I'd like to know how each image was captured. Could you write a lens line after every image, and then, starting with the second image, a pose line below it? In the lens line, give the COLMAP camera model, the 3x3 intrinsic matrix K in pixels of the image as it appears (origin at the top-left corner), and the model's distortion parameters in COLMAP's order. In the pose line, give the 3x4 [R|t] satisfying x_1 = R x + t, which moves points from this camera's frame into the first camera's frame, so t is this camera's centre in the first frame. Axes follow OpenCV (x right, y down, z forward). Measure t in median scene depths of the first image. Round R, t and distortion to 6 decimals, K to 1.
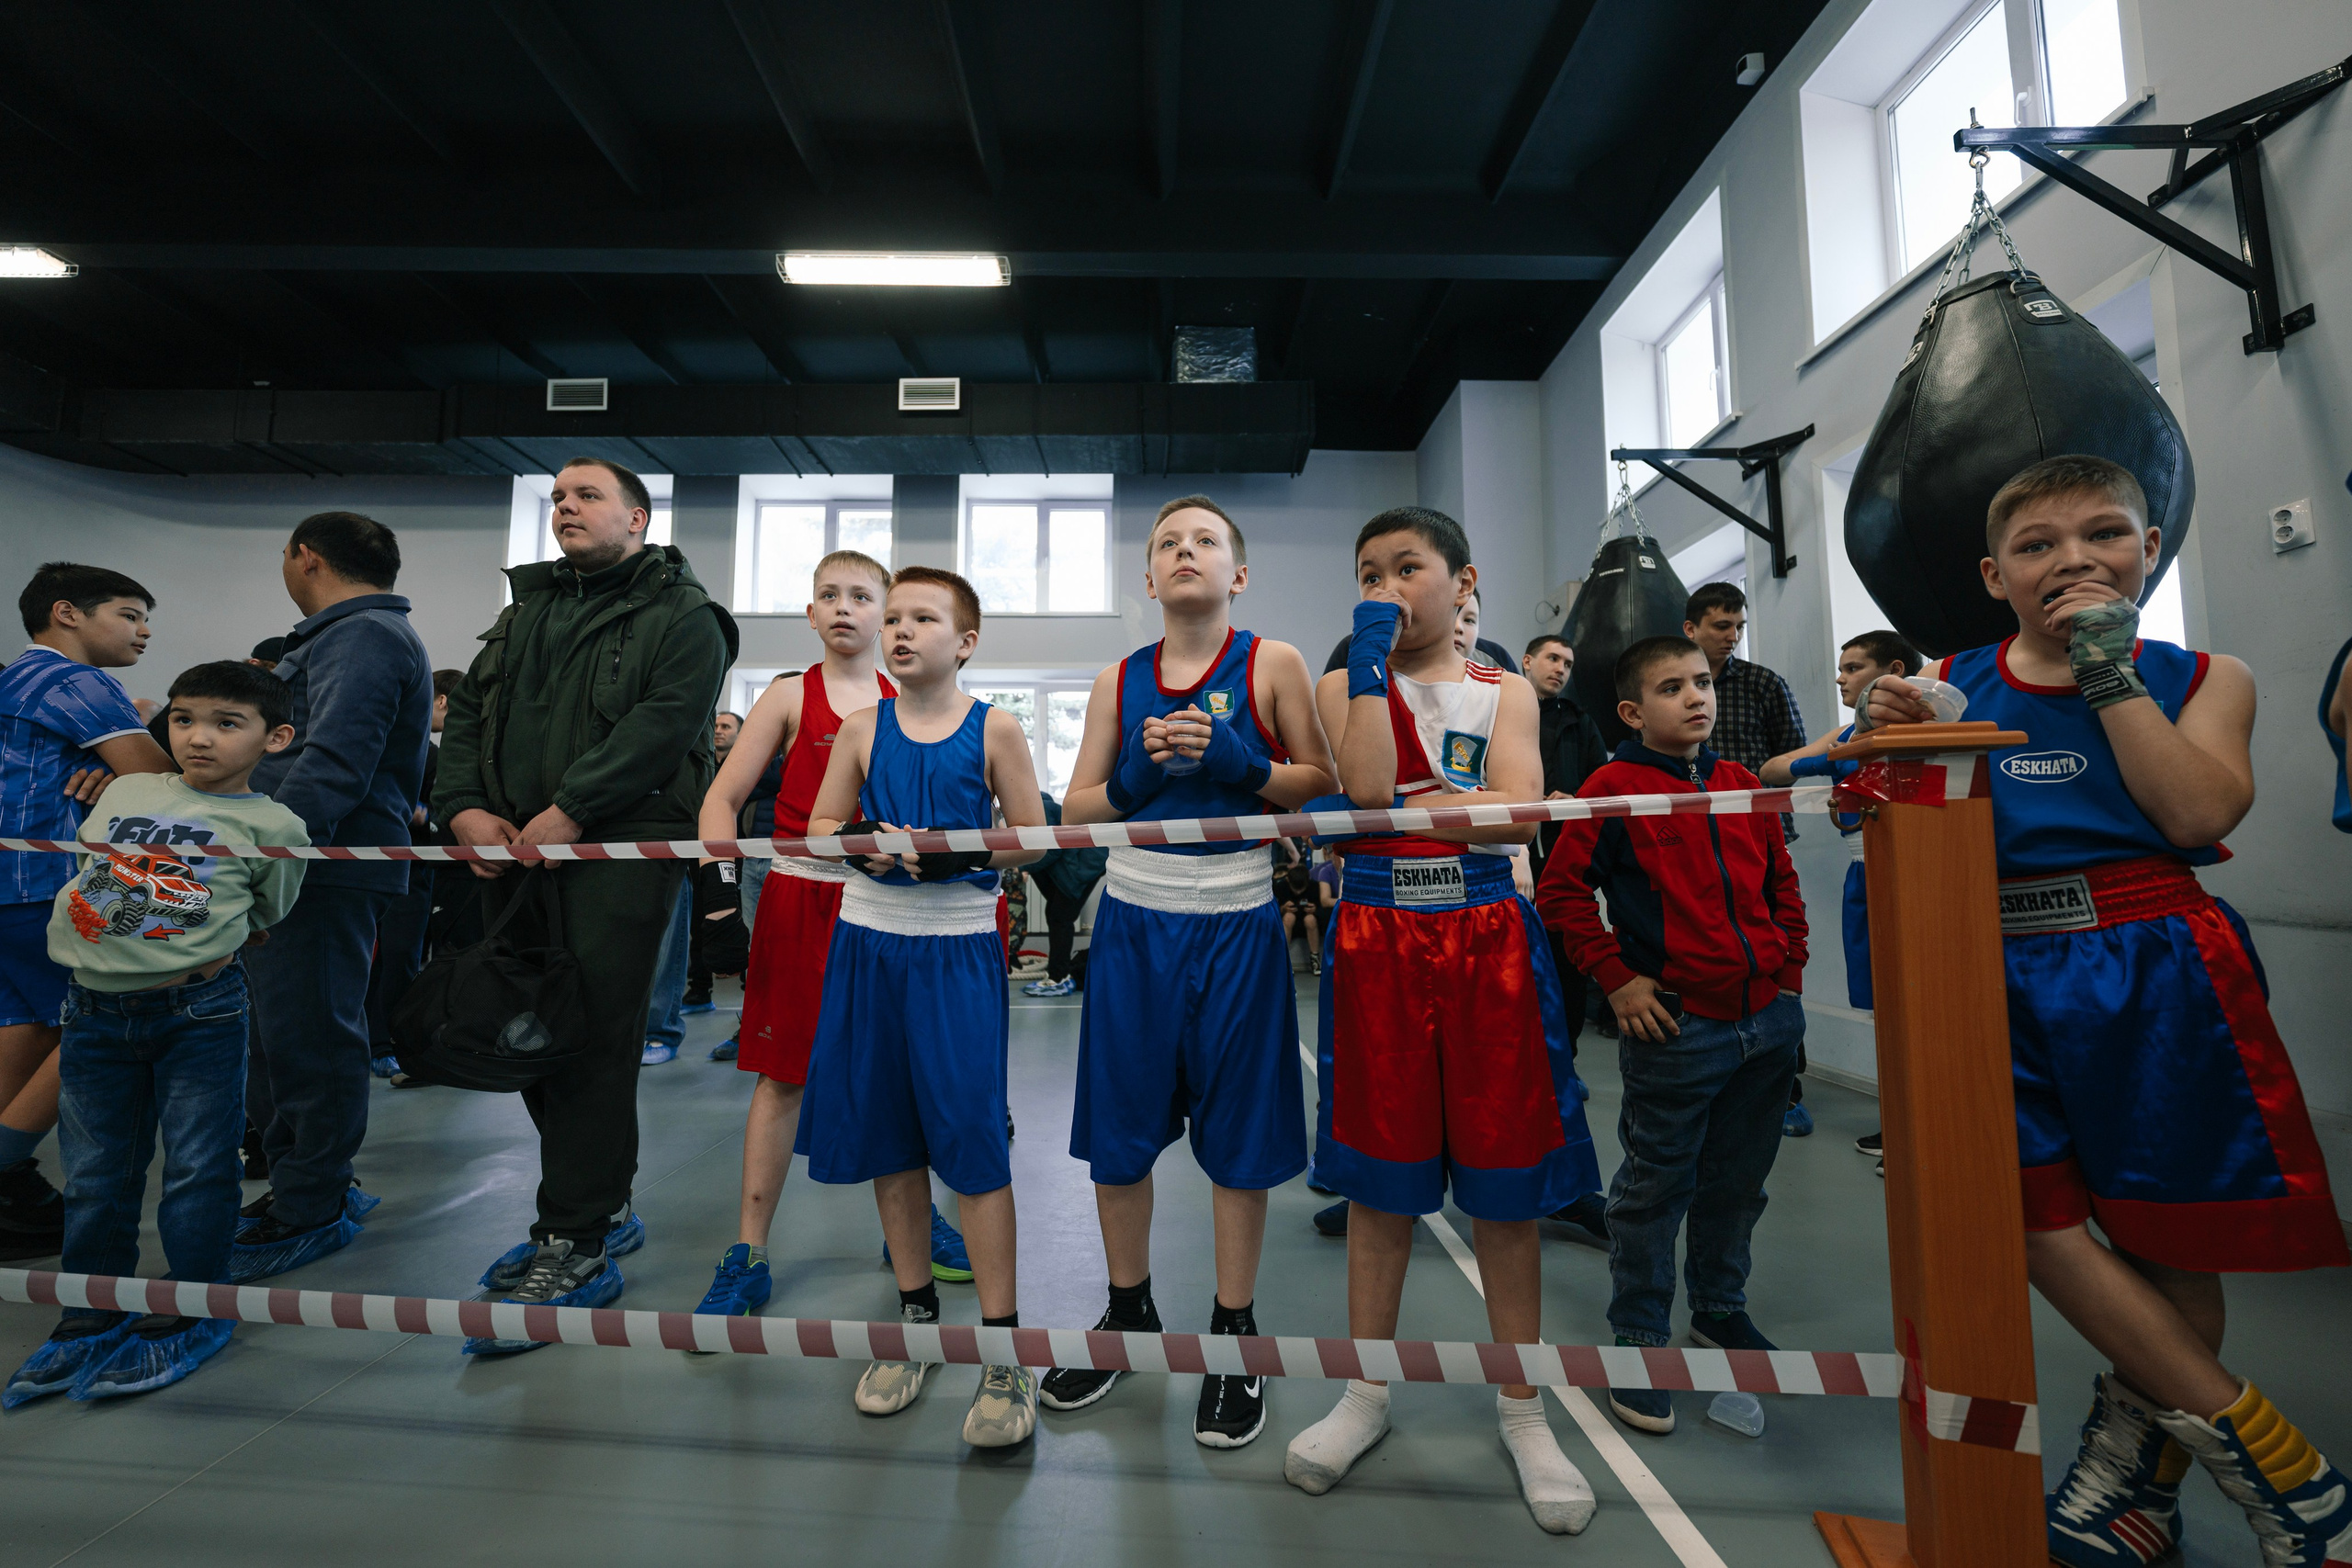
lens RADIAL K [[946.9, 0, 1177.8], [0, 946.9, 782.4], [0, 0, 1]] dist [-0.001603, -0.000368]
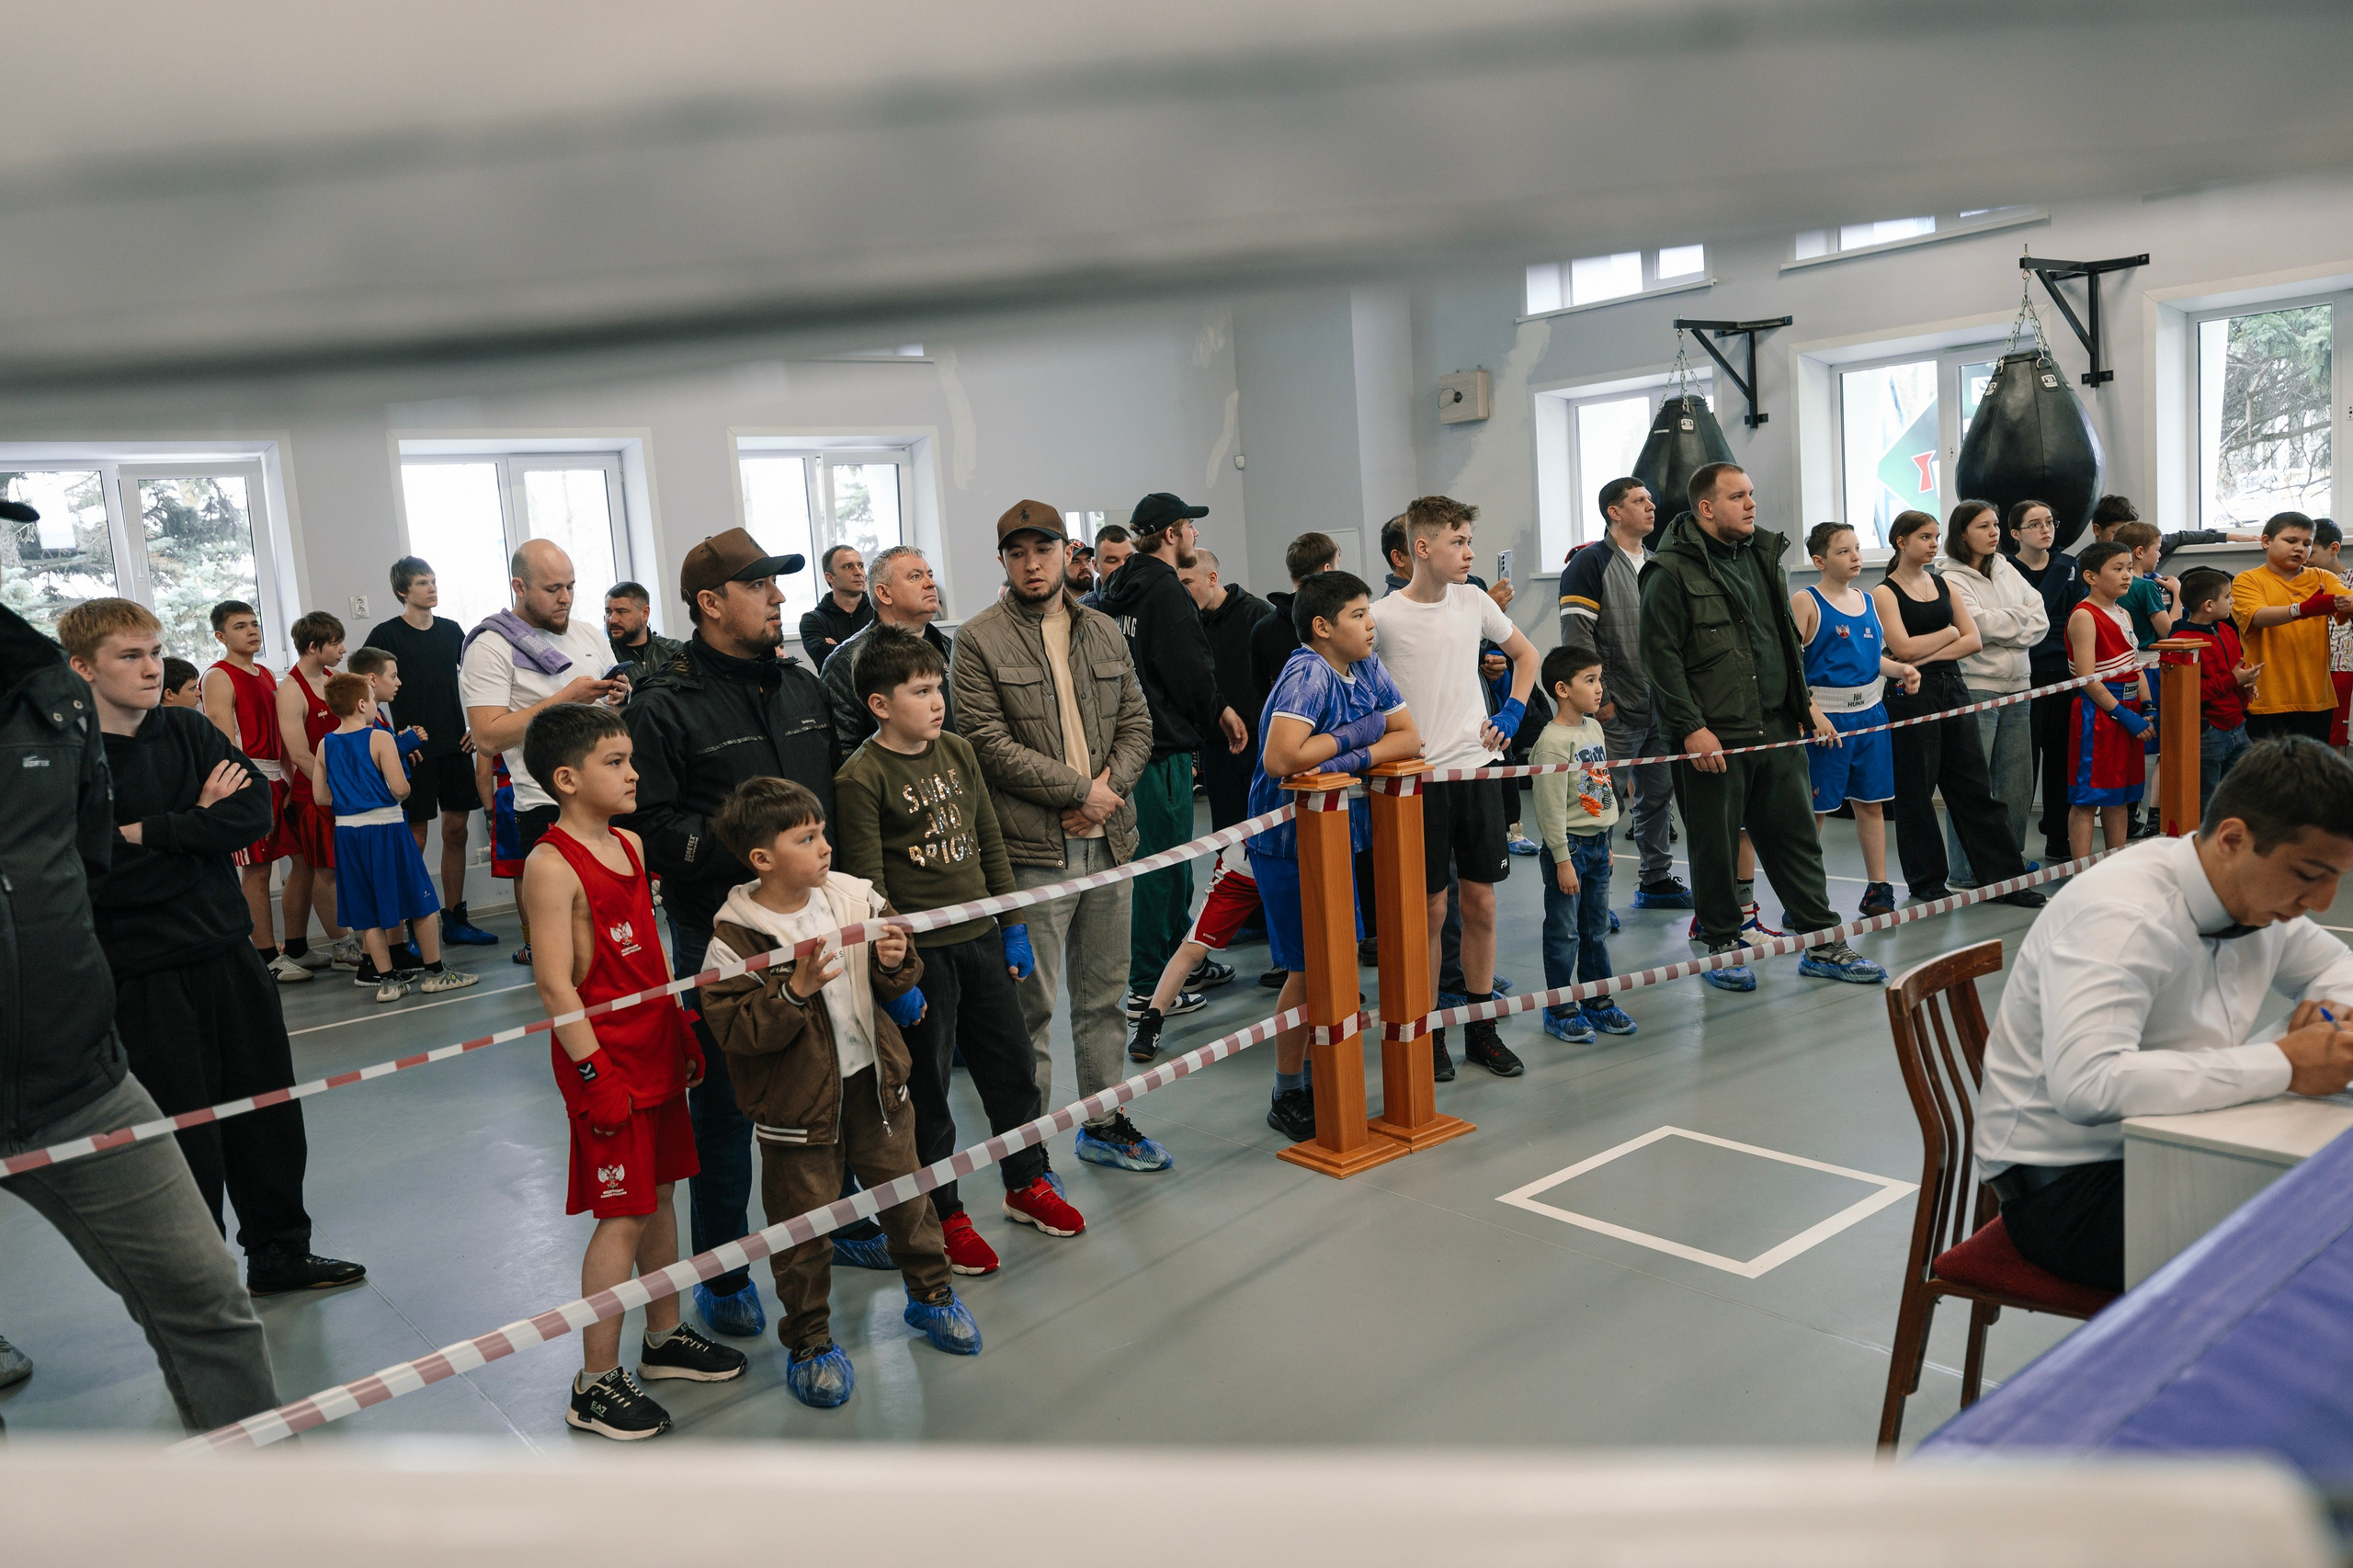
lens RADIAL K [[1711.8, 0, 1176.5], [0, 1711.8, 784.0], [0, 0, 1]] dist [-0.005609, 0.001365]
pose [[0.805714, -0.133420, 0.577082, -1.009617], [0.027208, 0.981608, 0.188959, -0.146698], [-0.591679, -0.136546, 0.794525, -0.321556]]
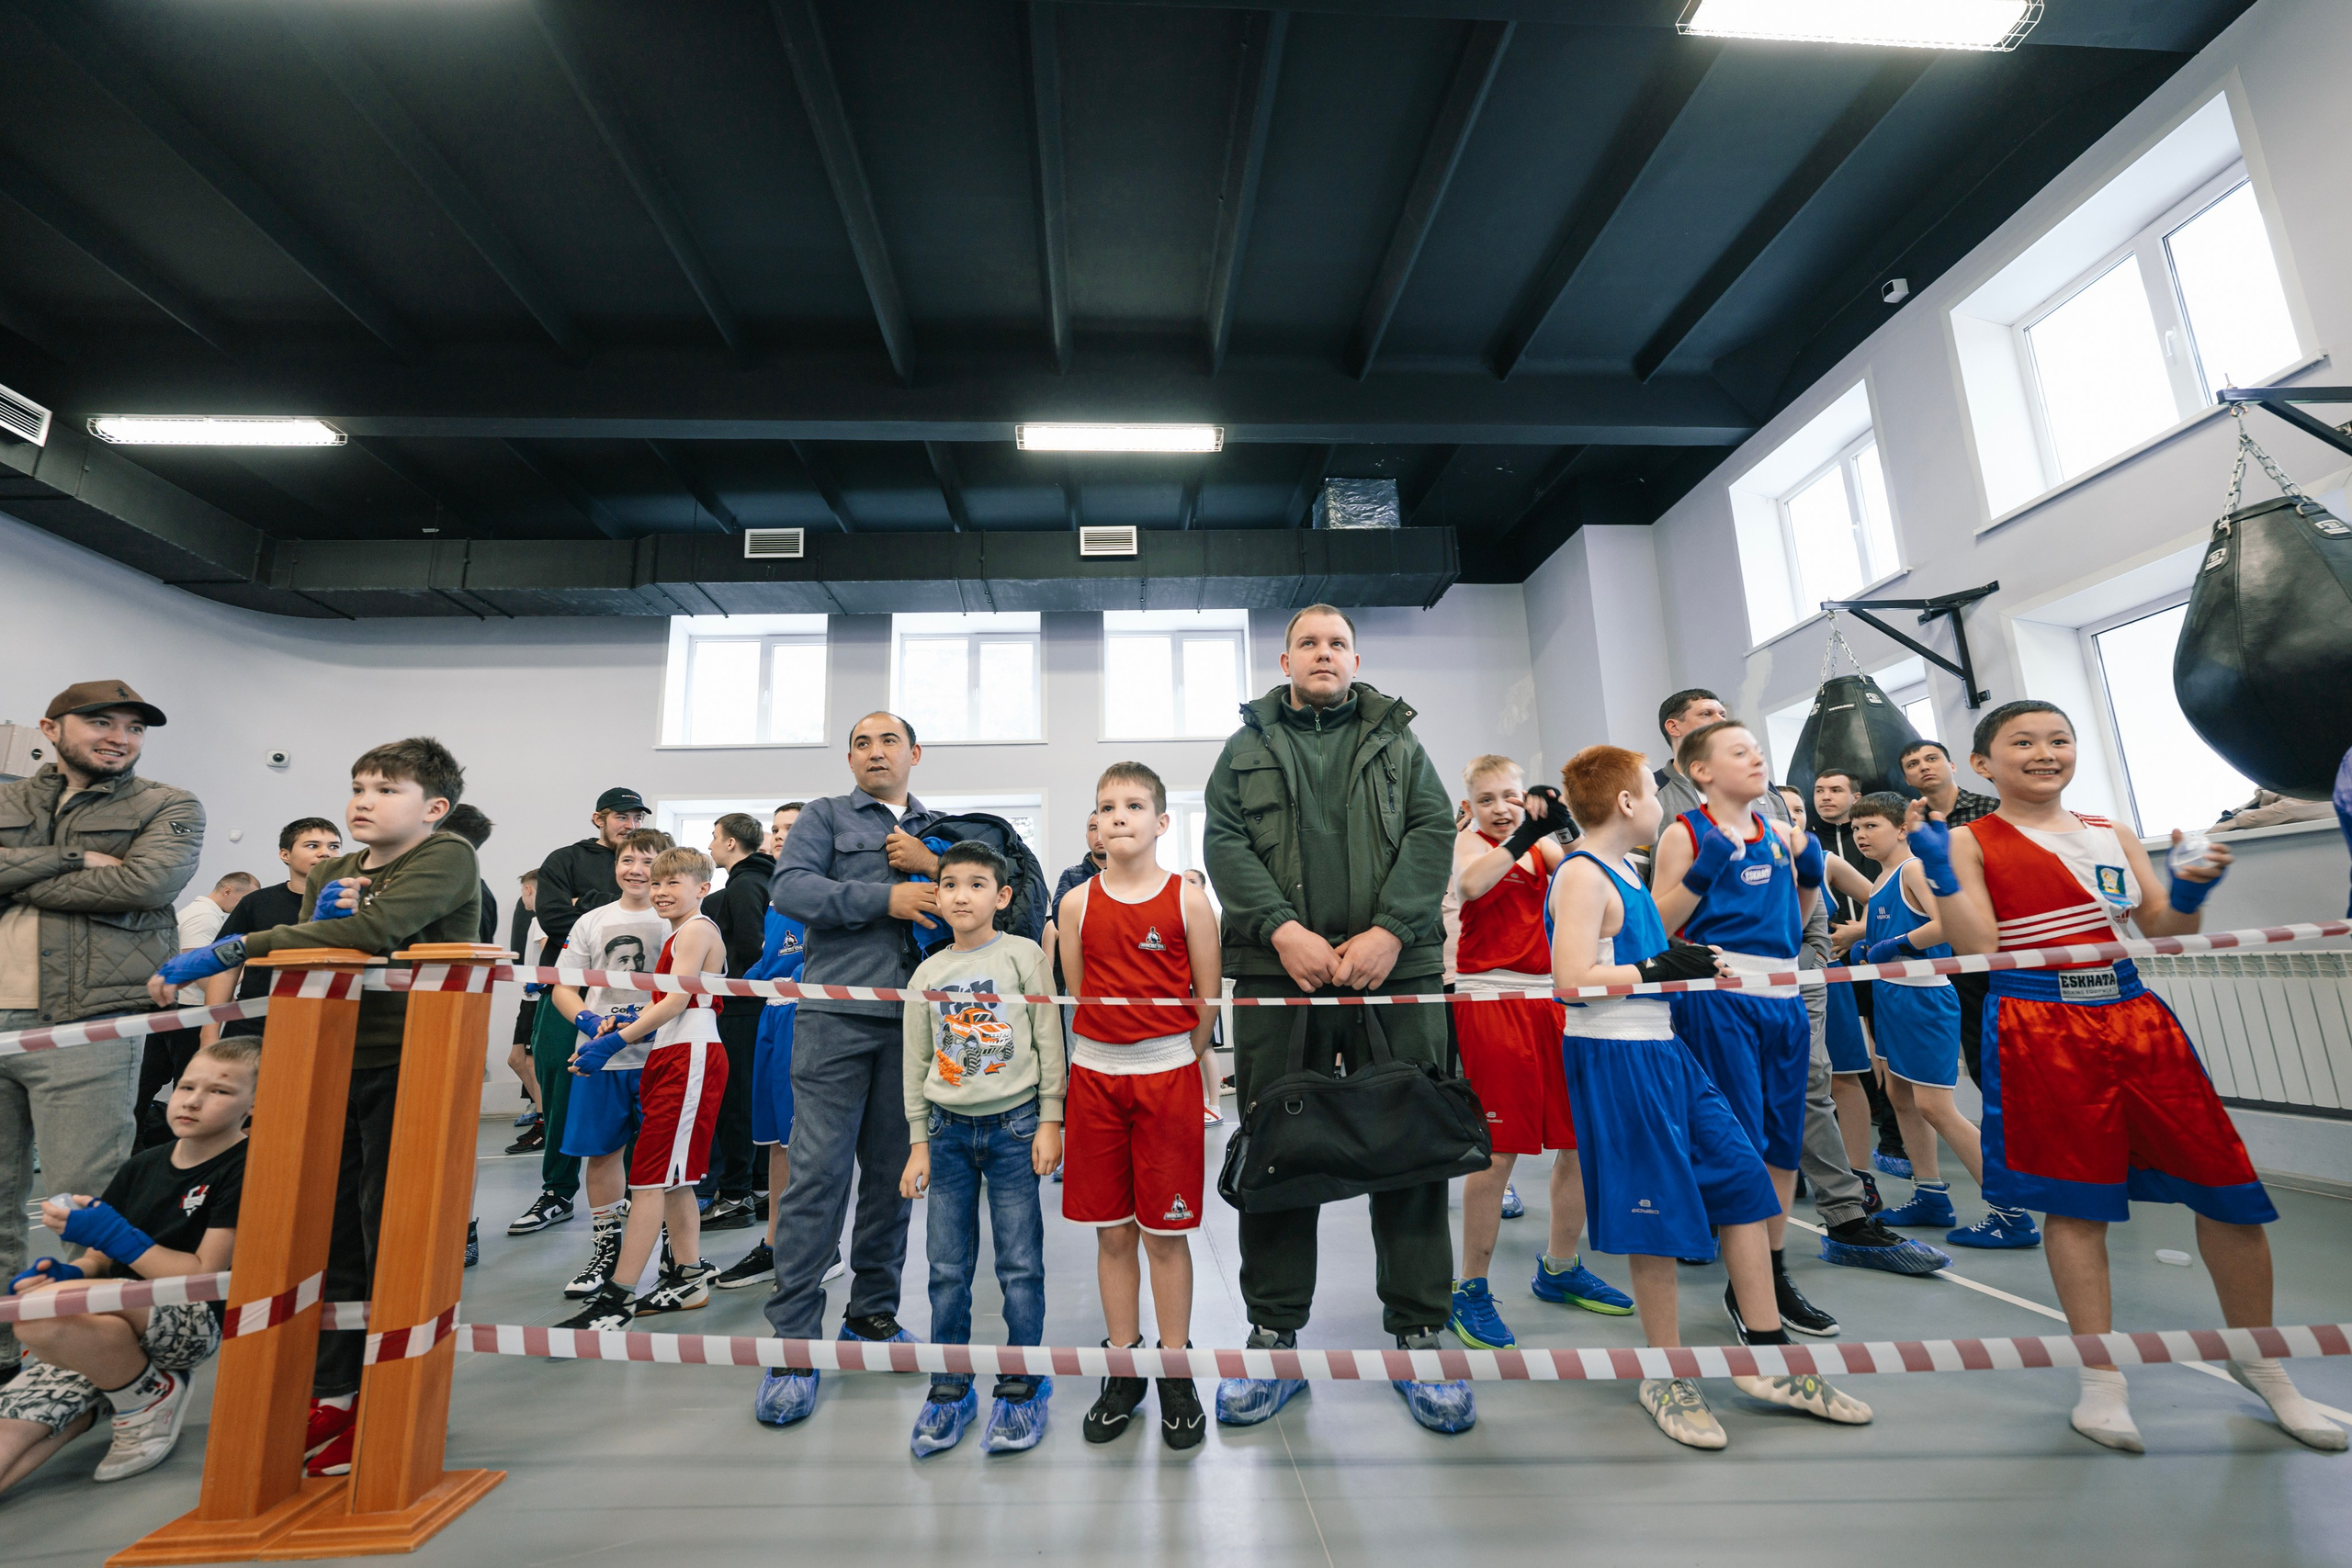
lens RADIAL K [[977.6, 0, 1172.0], [0, 977.6, 781.3], [0, 0, 1]] dist [-0.002955, -0.000138]
pose [[0.998060, -0.020132, 0.058916, -0.292925], [0.026566, 0.993515, -0.110551, -0.017680], [-0.056308, 0.111902, 0.992123, -0.079007]]
